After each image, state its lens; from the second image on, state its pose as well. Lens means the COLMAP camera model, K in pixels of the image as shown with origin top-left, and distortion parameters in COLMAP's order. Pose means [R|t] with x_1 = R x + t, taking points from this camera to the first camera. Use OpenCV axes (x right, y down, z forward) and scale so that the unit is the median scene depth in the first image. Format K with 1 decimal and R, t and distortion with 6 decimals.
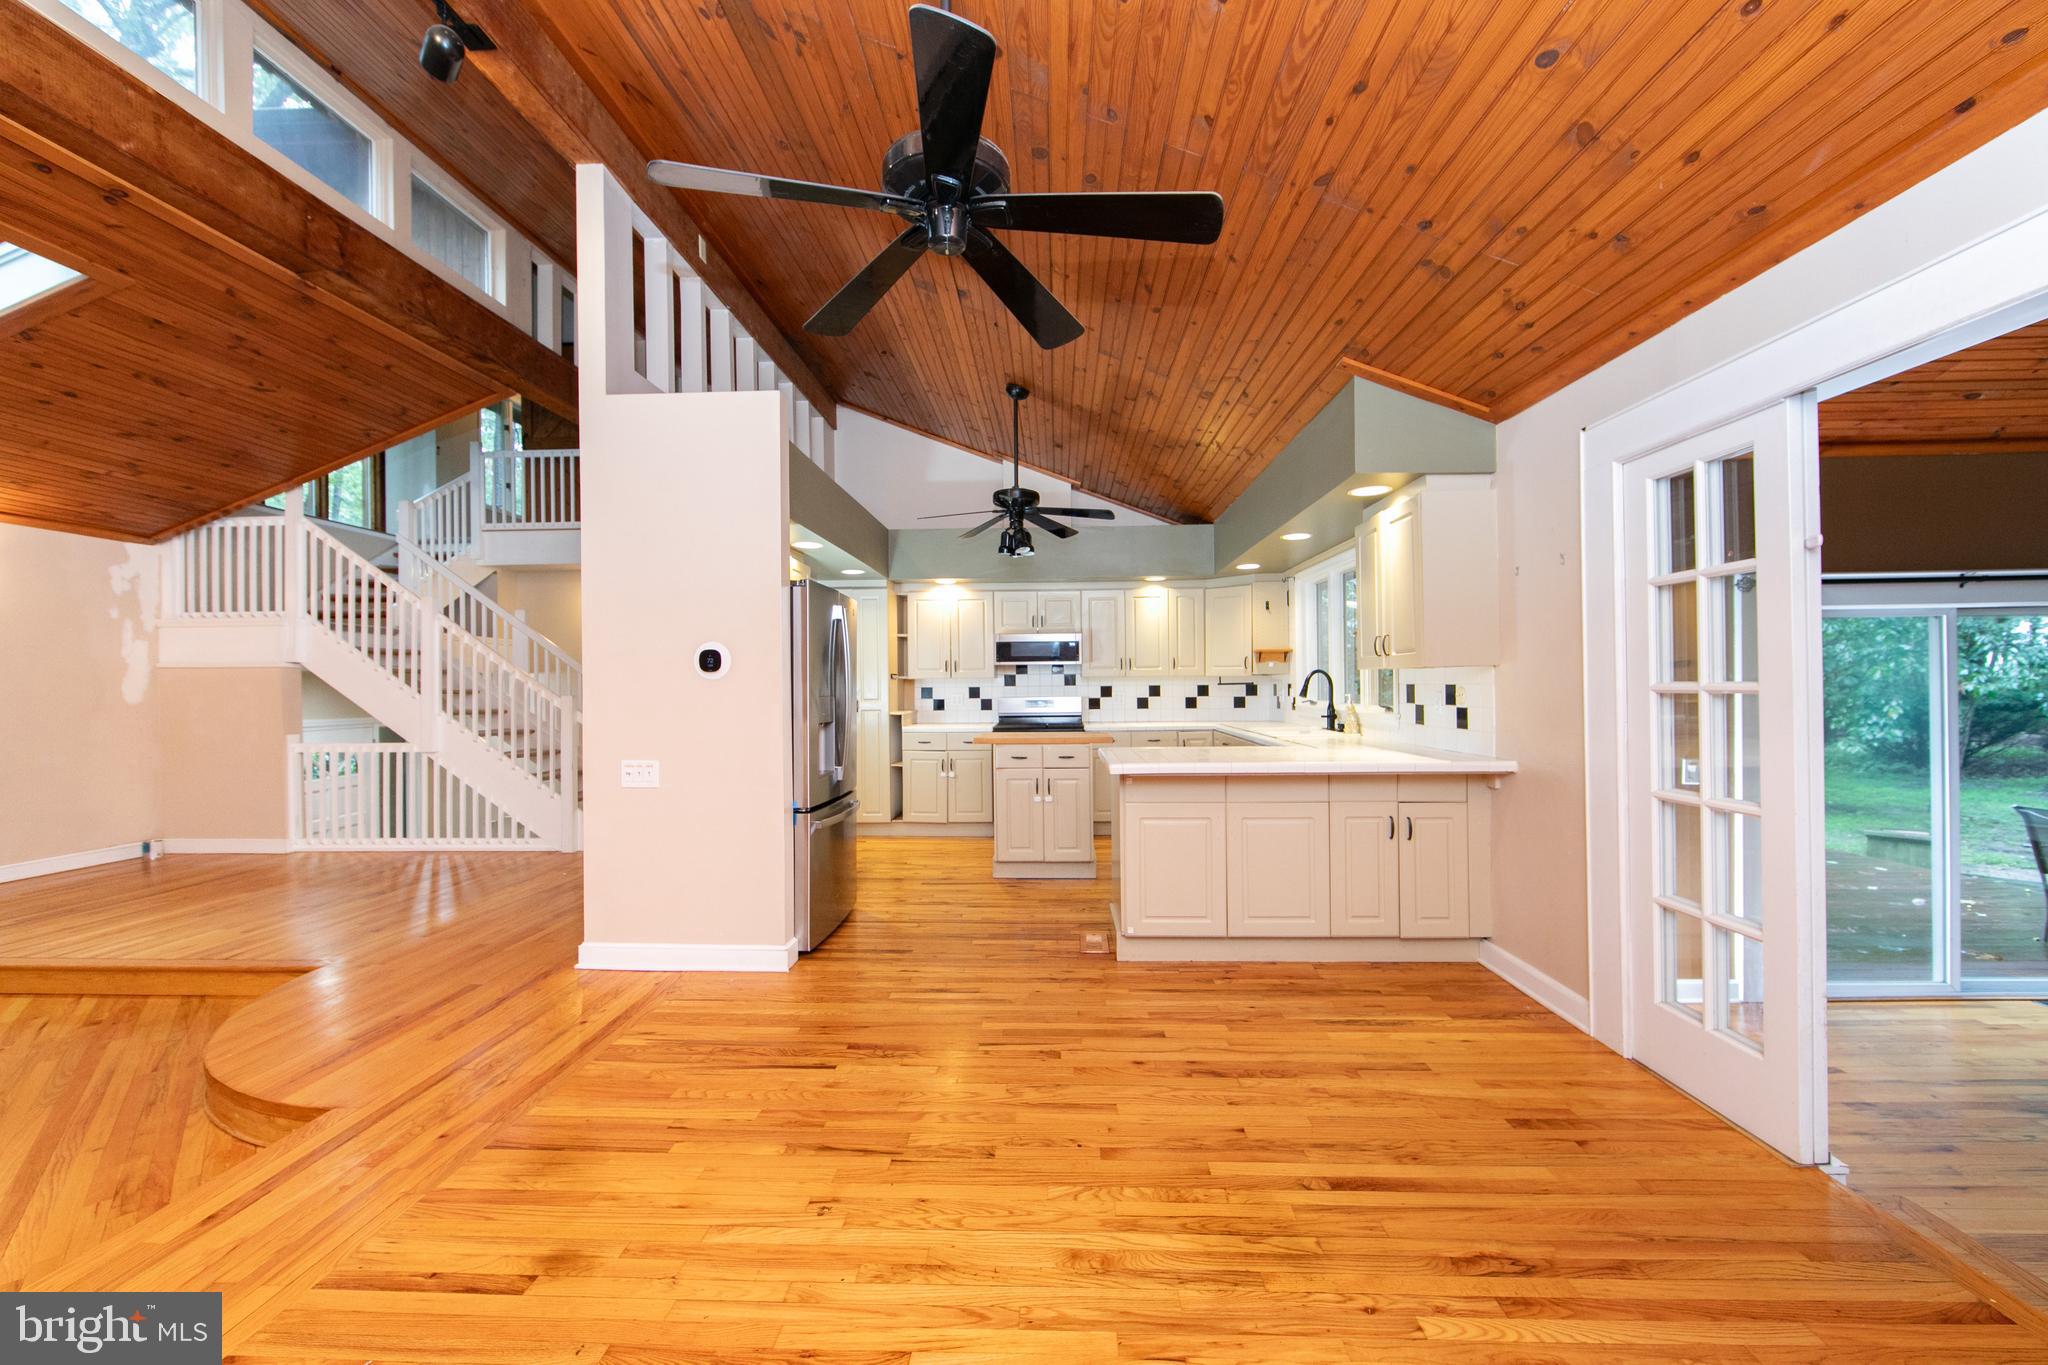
lens RADIAL K [[805.9, 0, 1028.5], [0, 805.9, 681.3], [0, 0, 1]] dist [-0.005359, -0.000344]
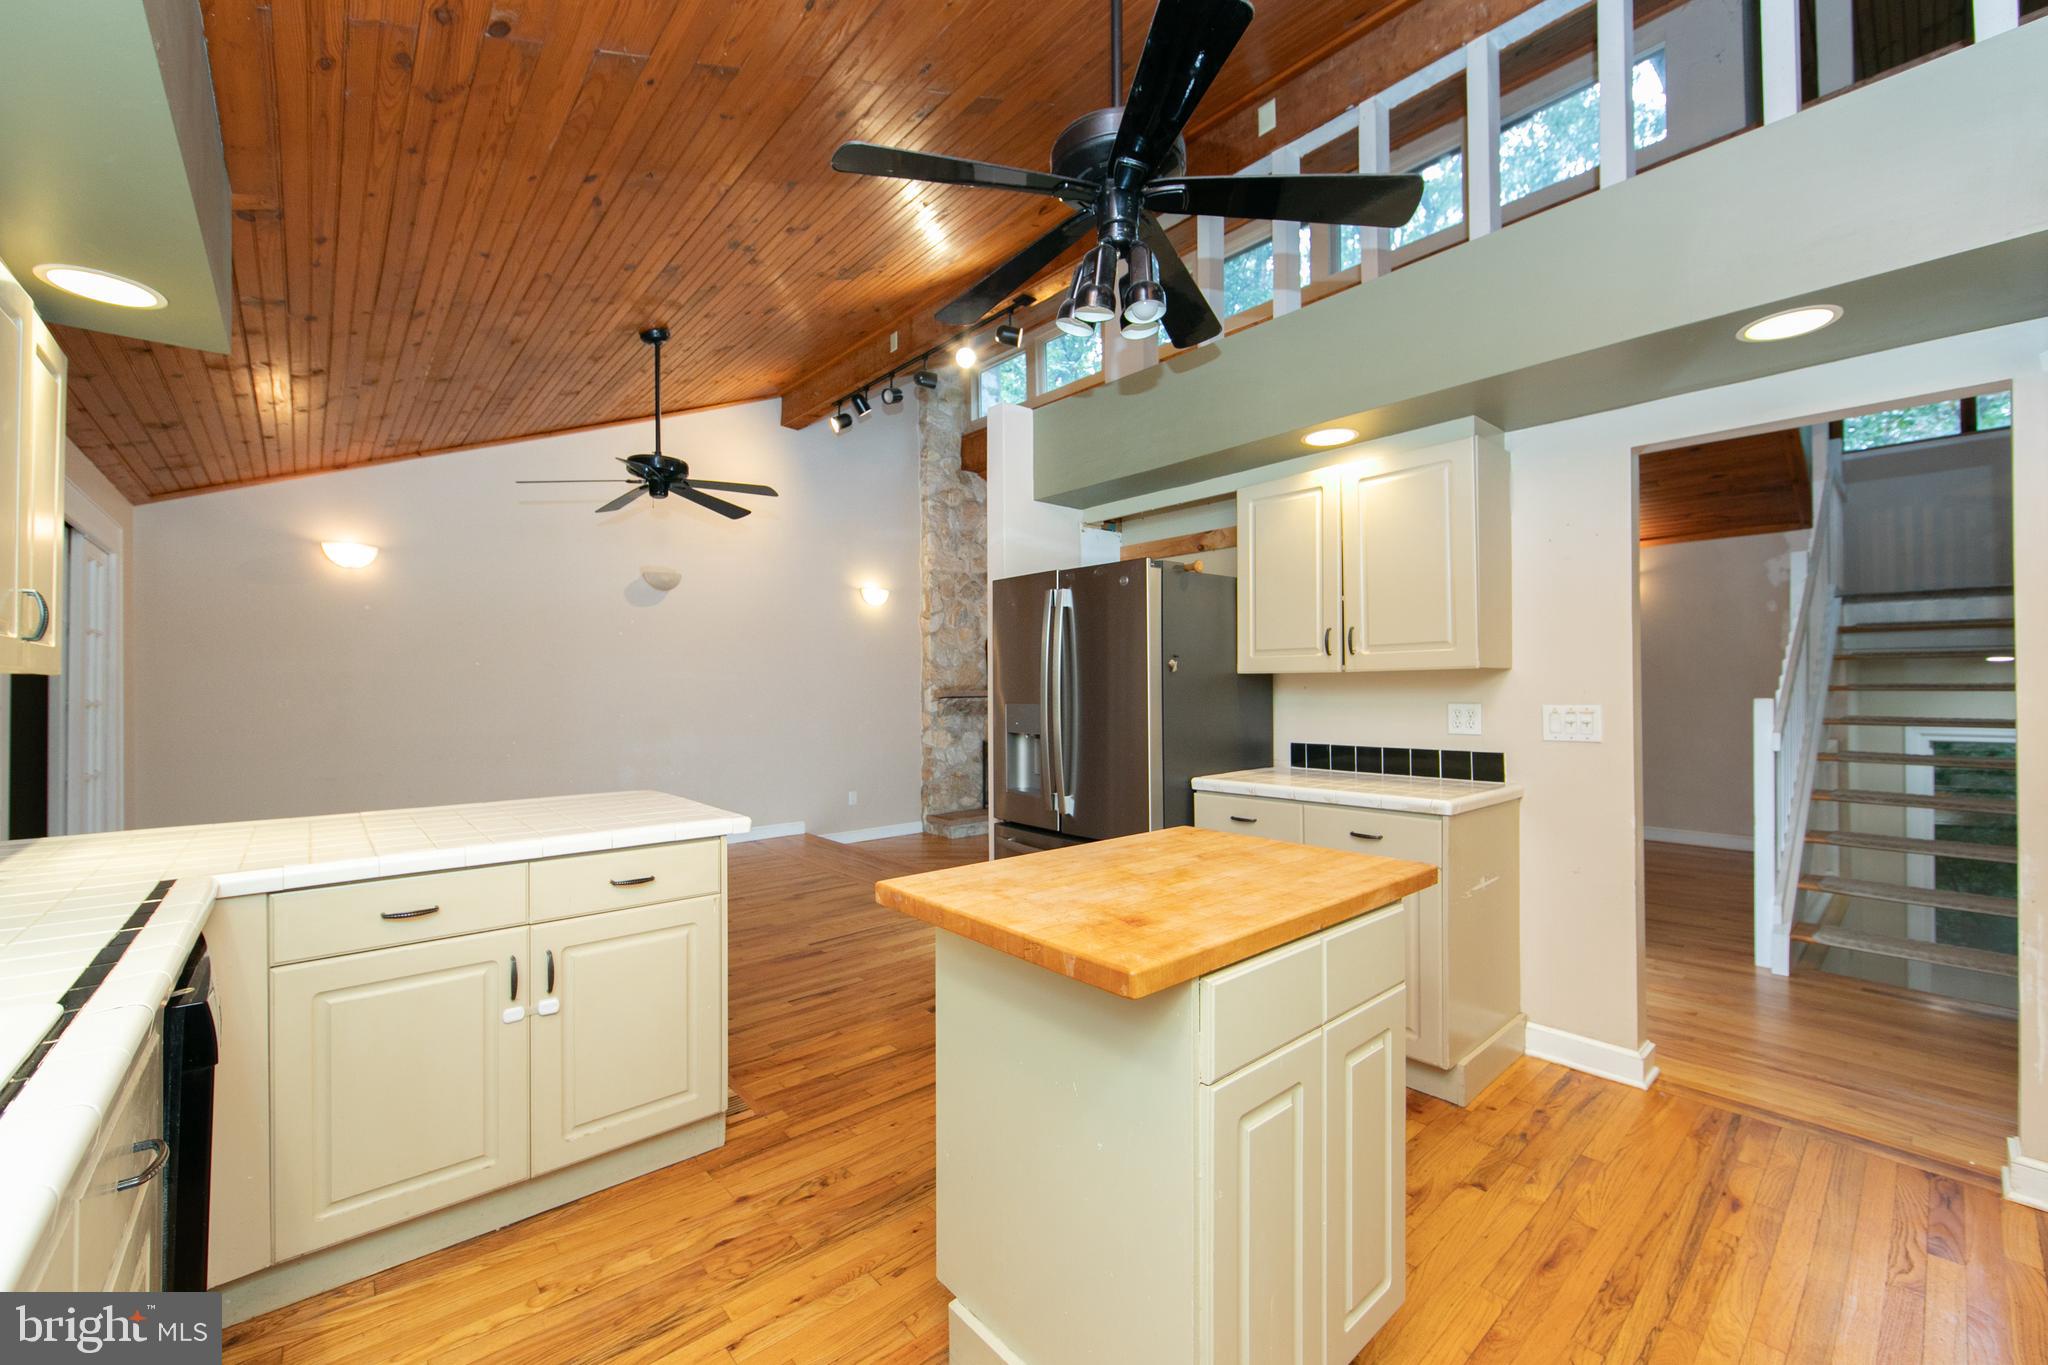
lens RADIAL K [[805.9, 0, 1039.4], [0, 805.9, 682.0], [0, 0, 1]] dist [-0.005359, -0.000344]
pose [[-0.719882, 0.005427, -0.694075, 0.265974], [0.015245, 0.999852, -0.007994, 0.001744], [0.693929, -0.016336, -0.719858, 1.278162]]
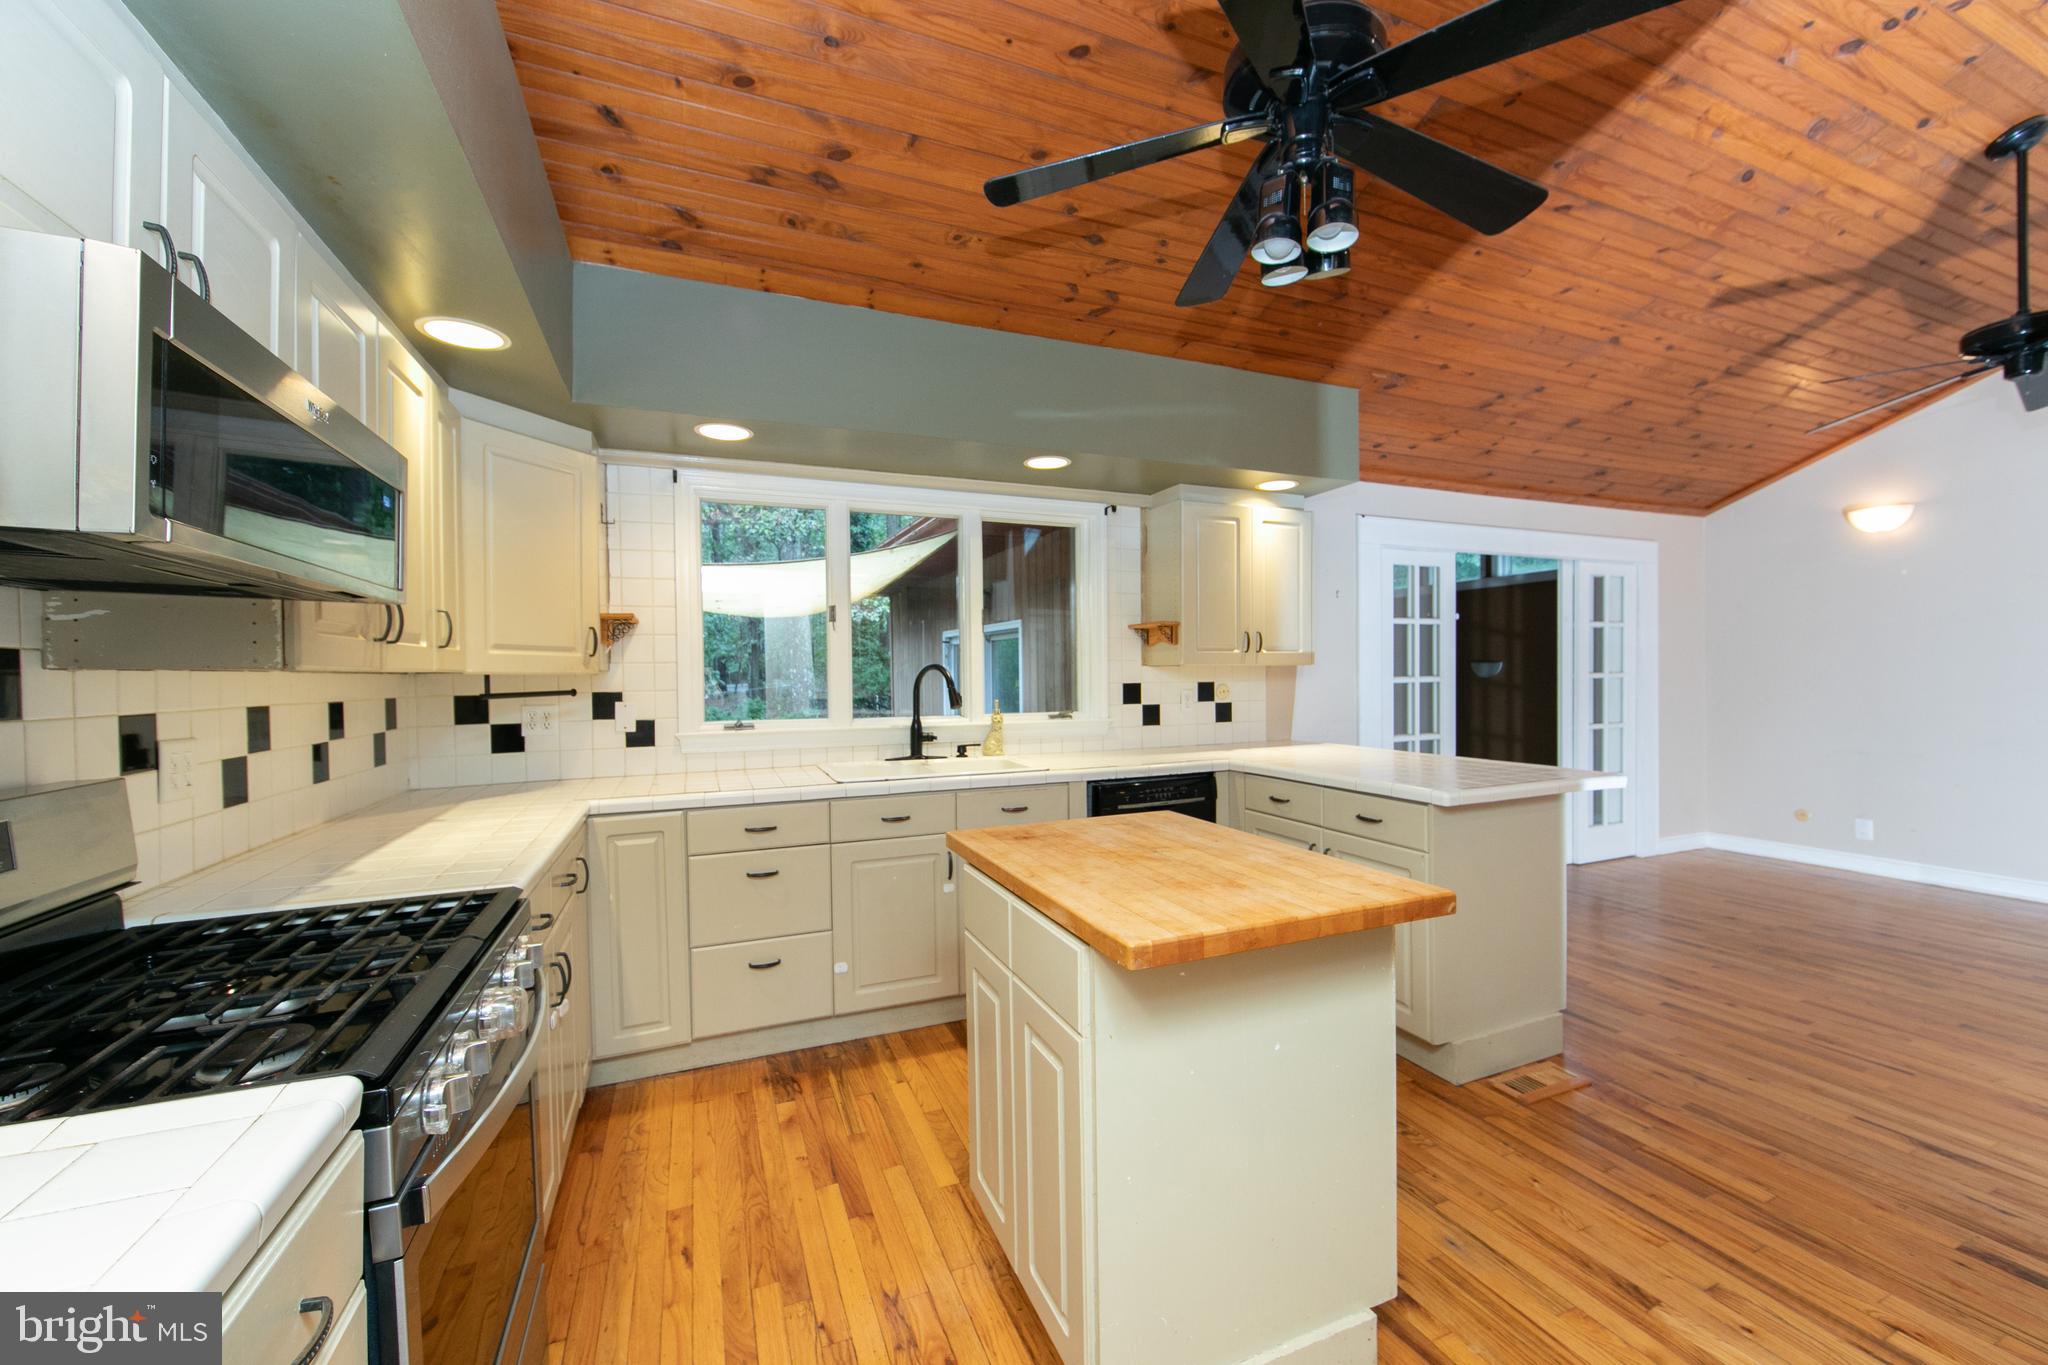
lens RADIAL K [[805.9, 0, 1031.7], [0, 805.9, 678.6], [0, 0, 1]] dist [-0.005359, -0.000344]
pose [[-0.428071, 0.007715, 0.903712, -0.253305], [0.013021, 0.999912, -0.002369, -0.000079], [-0.903651, 0.010753, -0.428134, 1.275089]]
